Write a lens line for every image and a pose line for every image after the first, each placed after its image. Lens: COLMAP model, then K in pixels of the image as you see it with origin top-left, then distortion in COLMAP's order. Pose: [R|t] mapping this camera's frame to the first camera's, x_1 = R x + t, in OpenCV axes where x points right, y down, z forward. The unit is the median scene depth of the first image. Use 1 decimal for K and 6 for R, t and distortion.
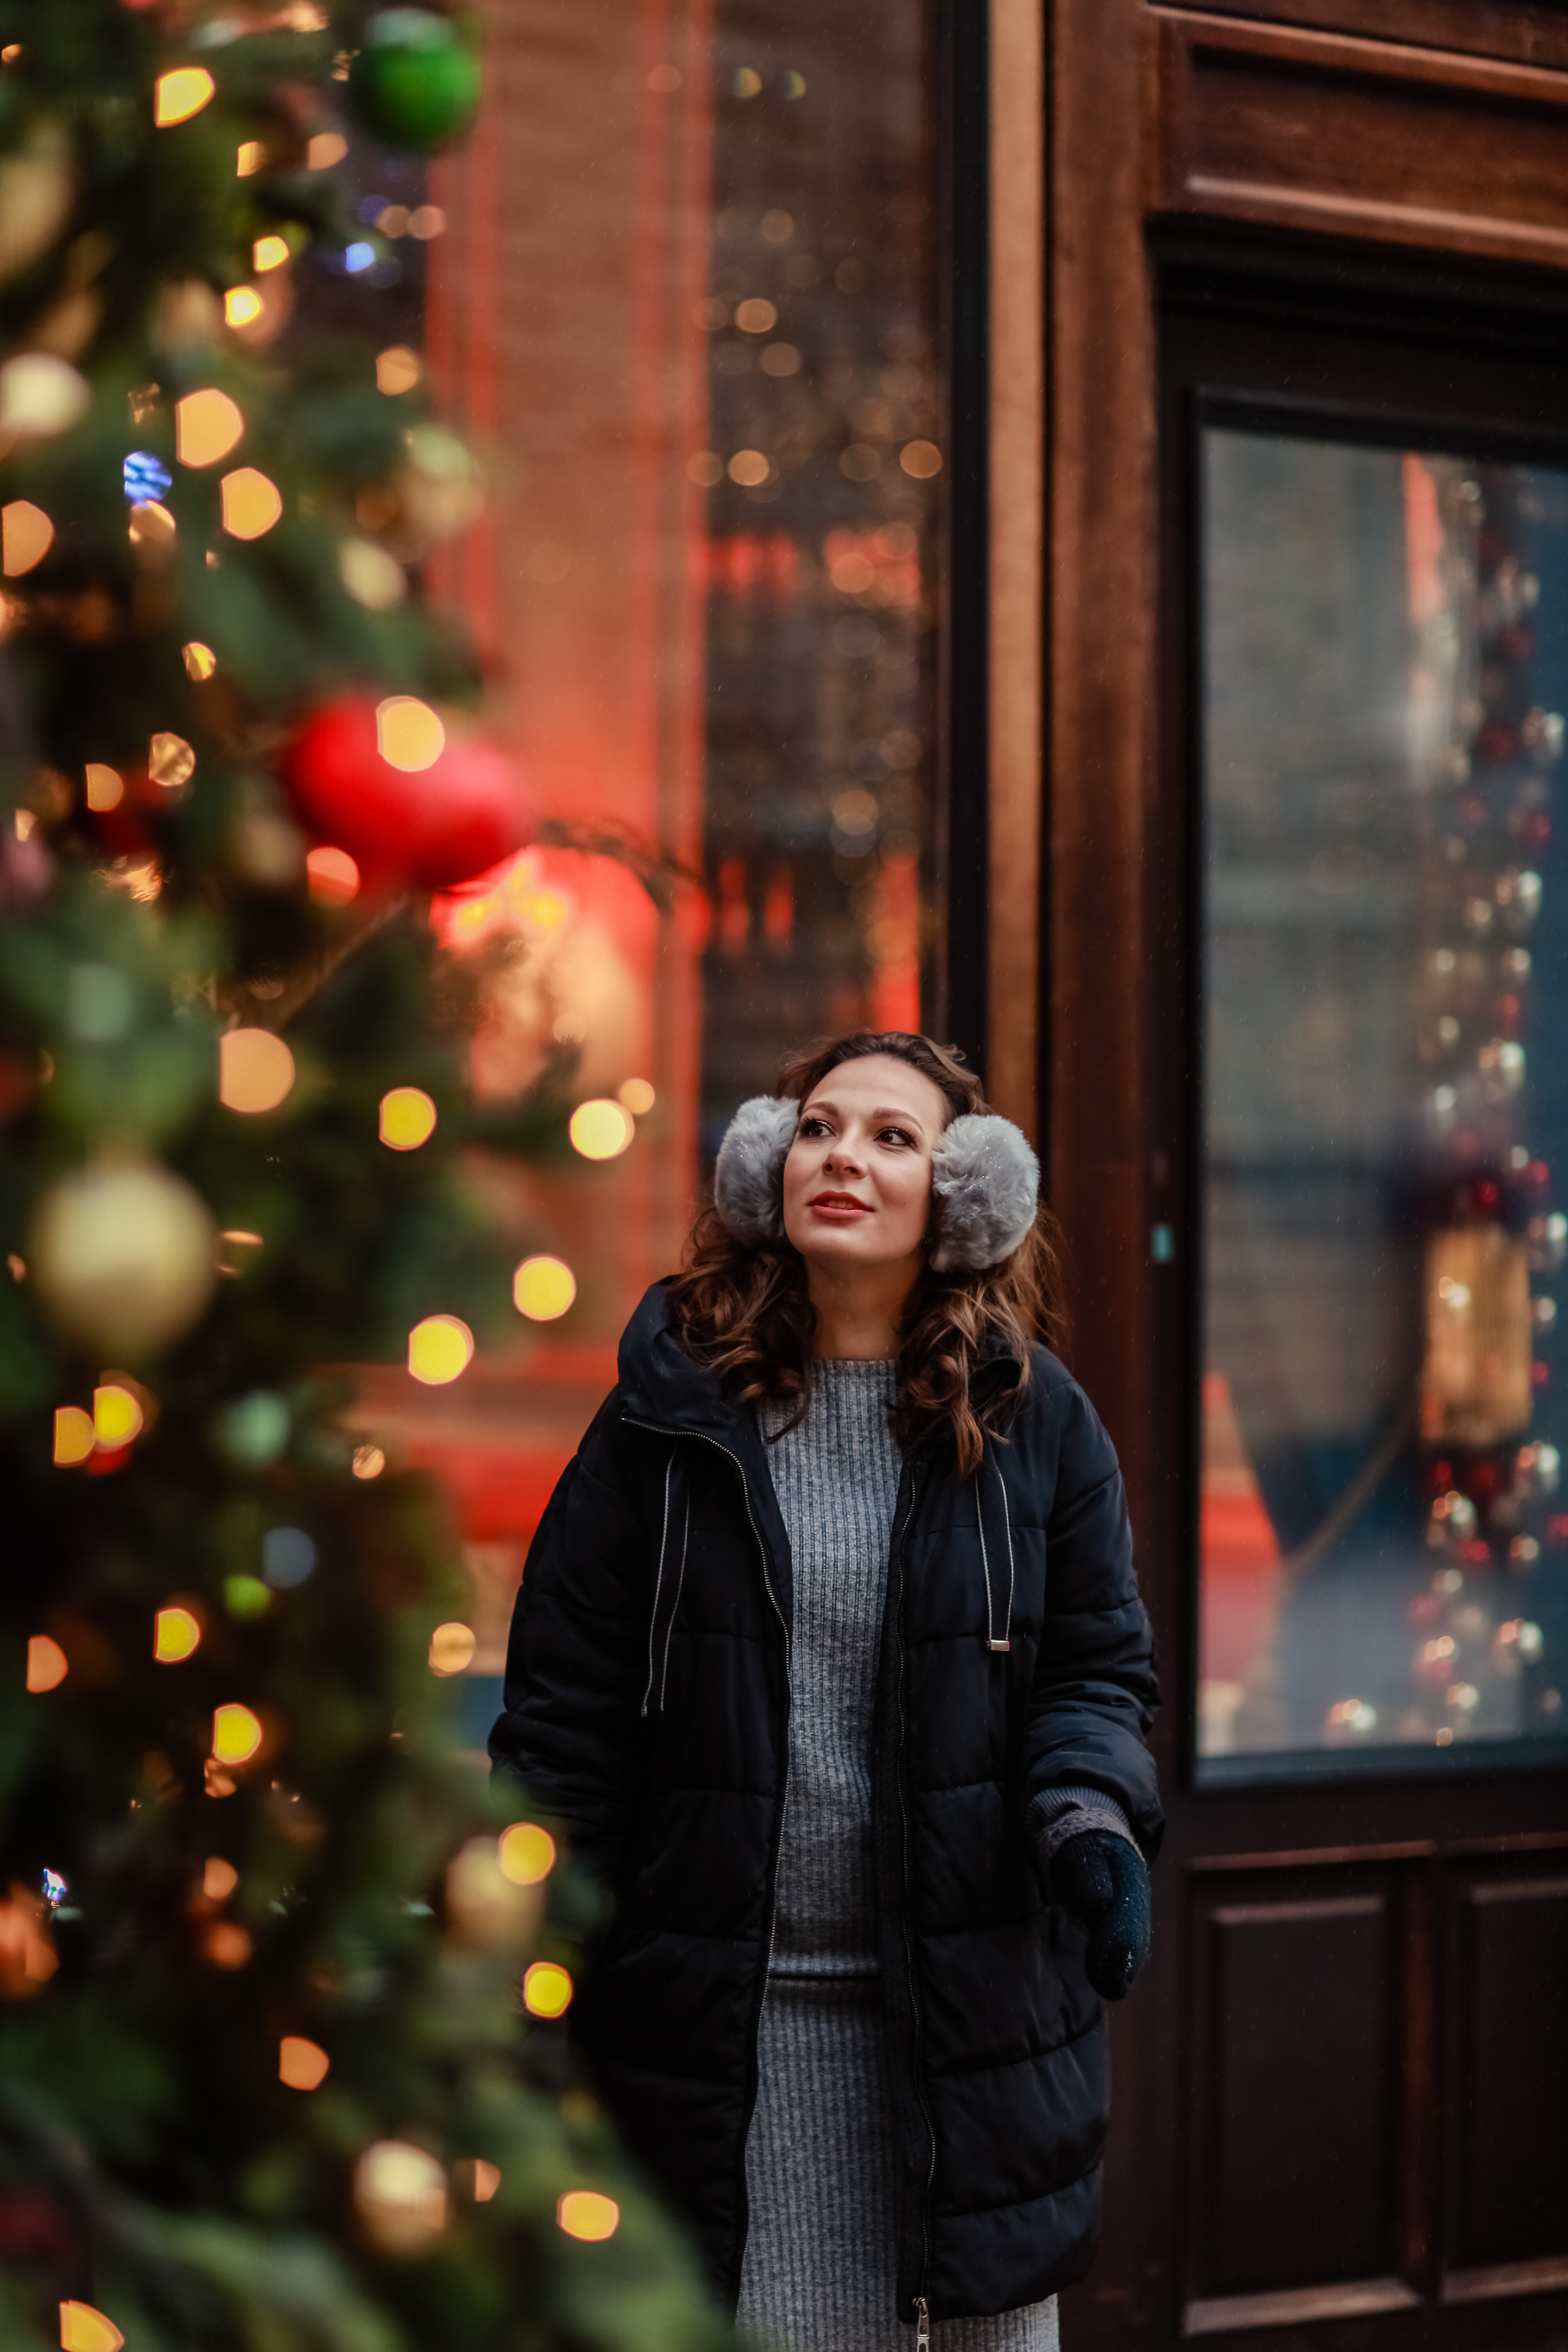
lens RADIAL K [[5755.8, 0, 784.7], [0, 5755.8, 1178.0], [0, 0, 1]] dist [-0.089572, 0.000000]
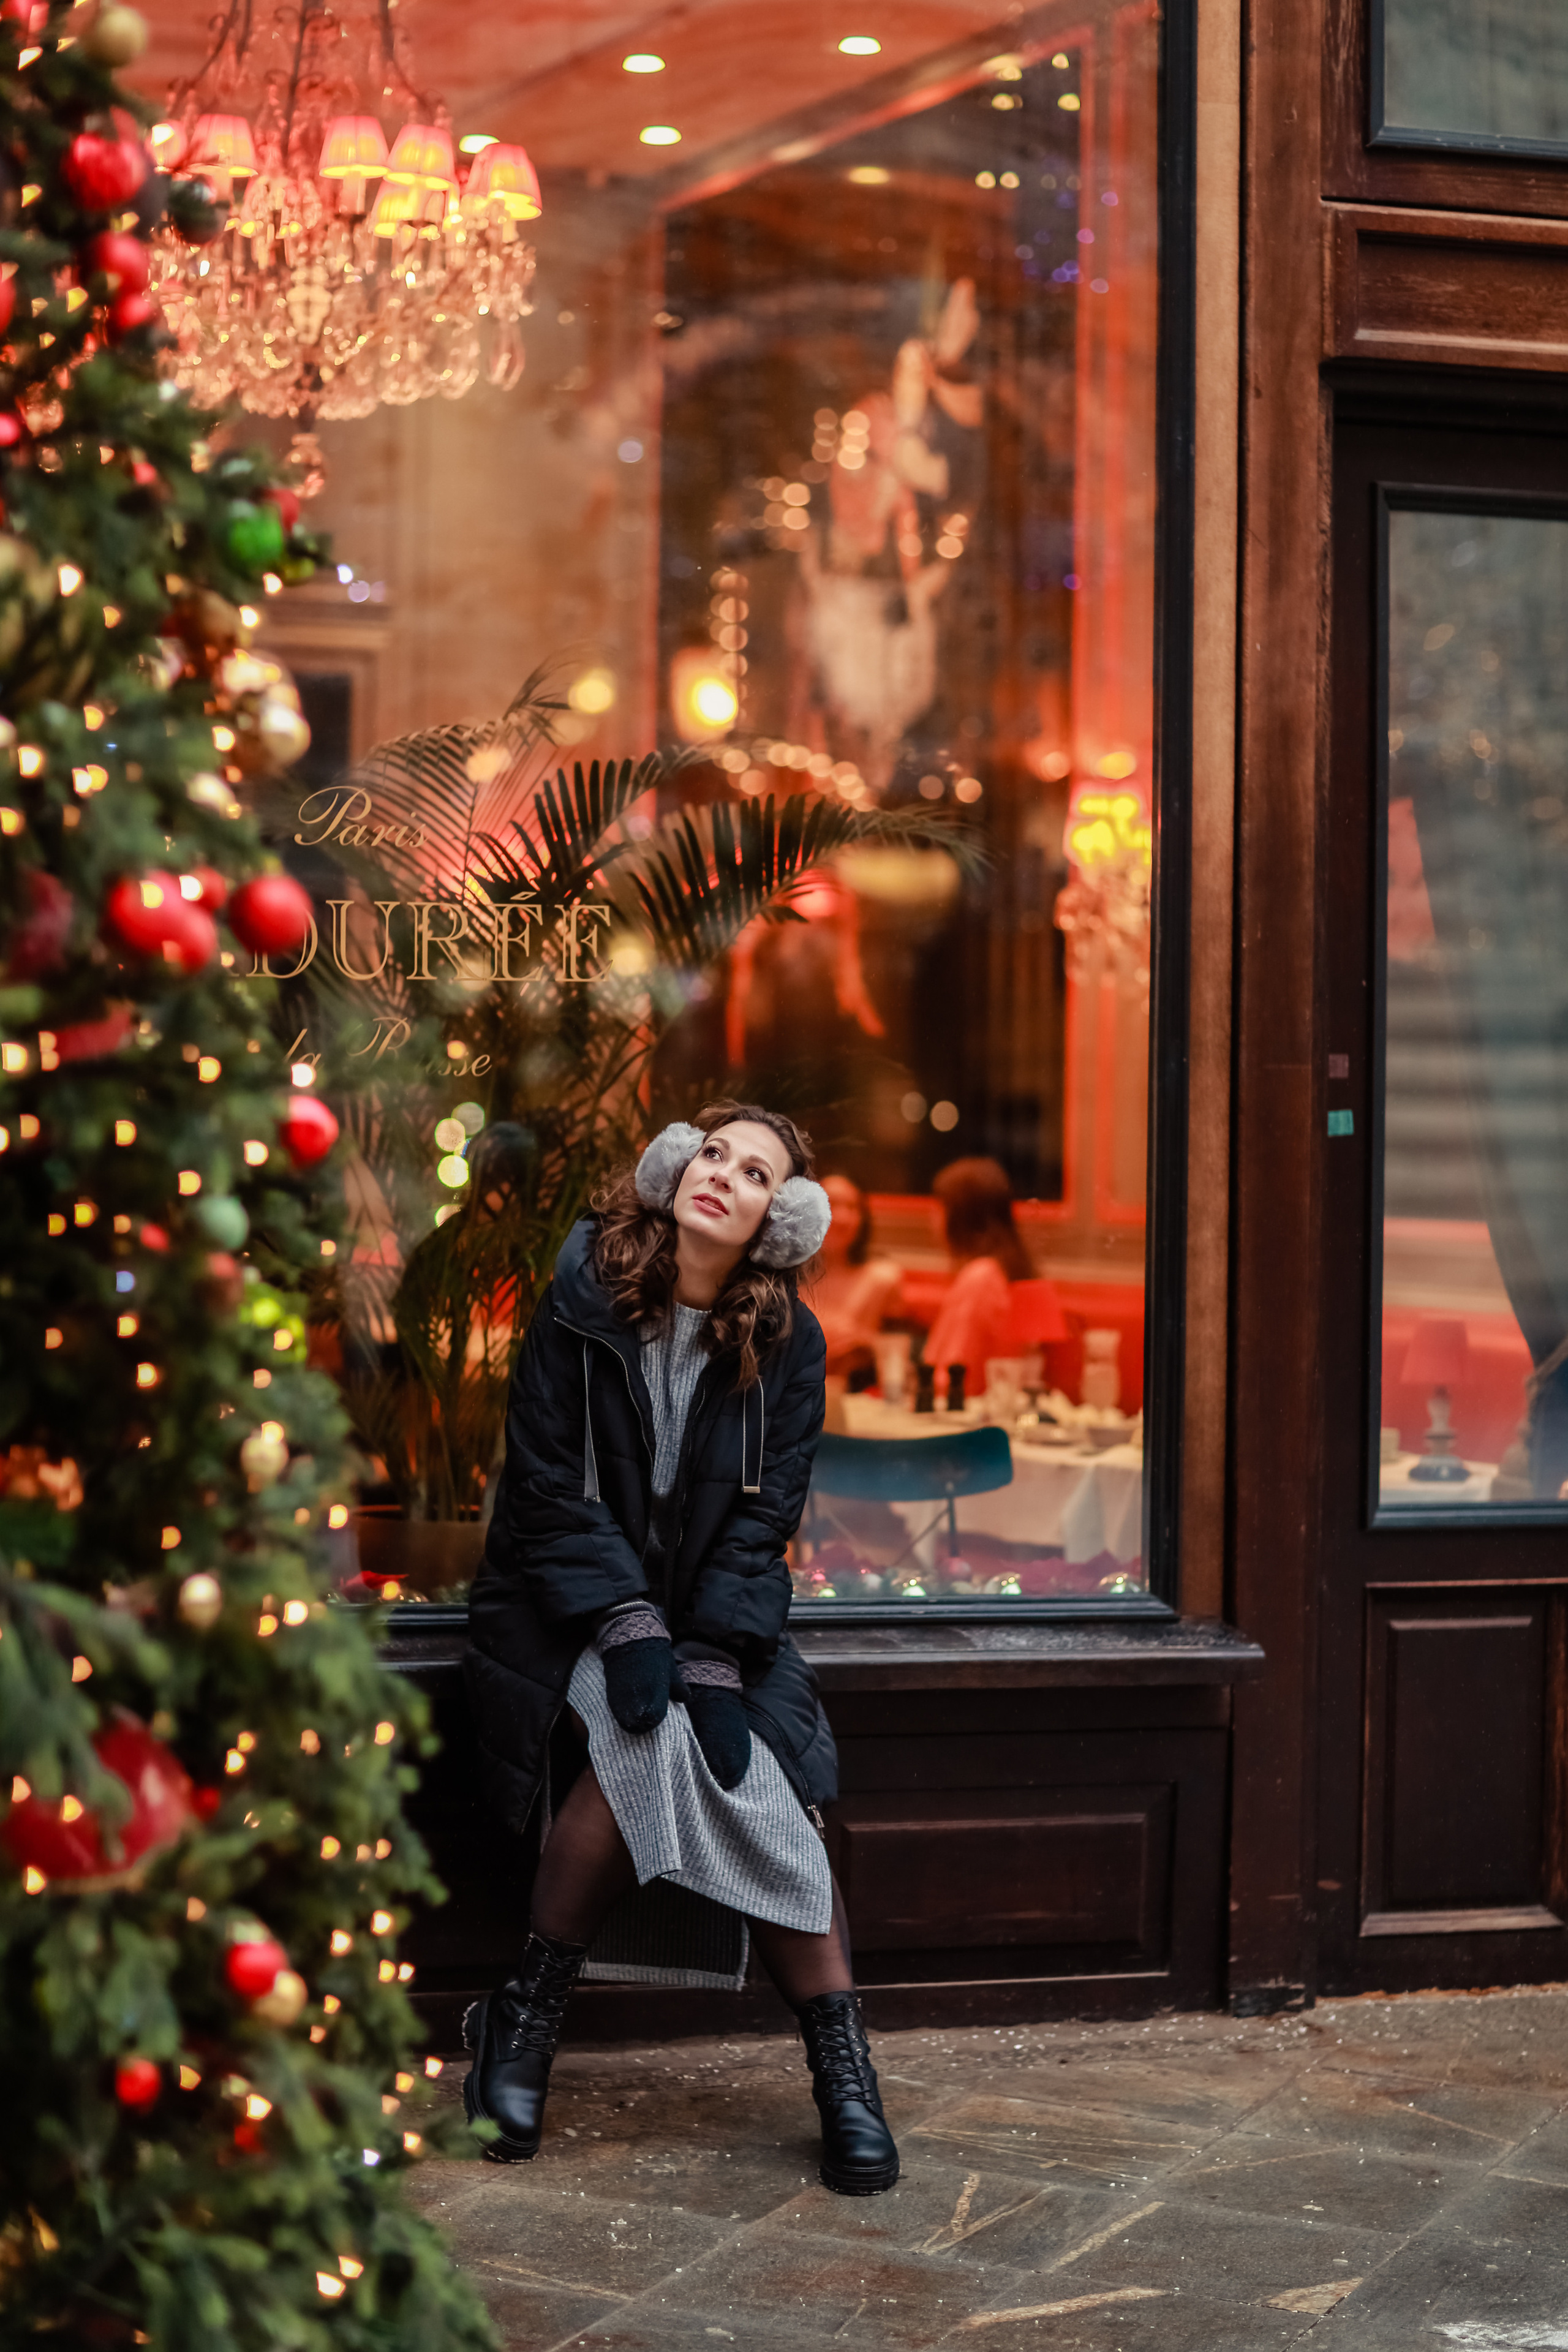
lens RADIAL K [[5755.8, 0, 783.5], [0, 5755.8, 1175.8], [0, 0, 1]] dist [-0.089572, 0.000000]
pose [[0.982374, 0.002531, -0.186908, 0.190539], [0.001336, 0.999788, 0.020562, -0.004264], [0.186920, -0.020449, 0.982162, -0.348613]]
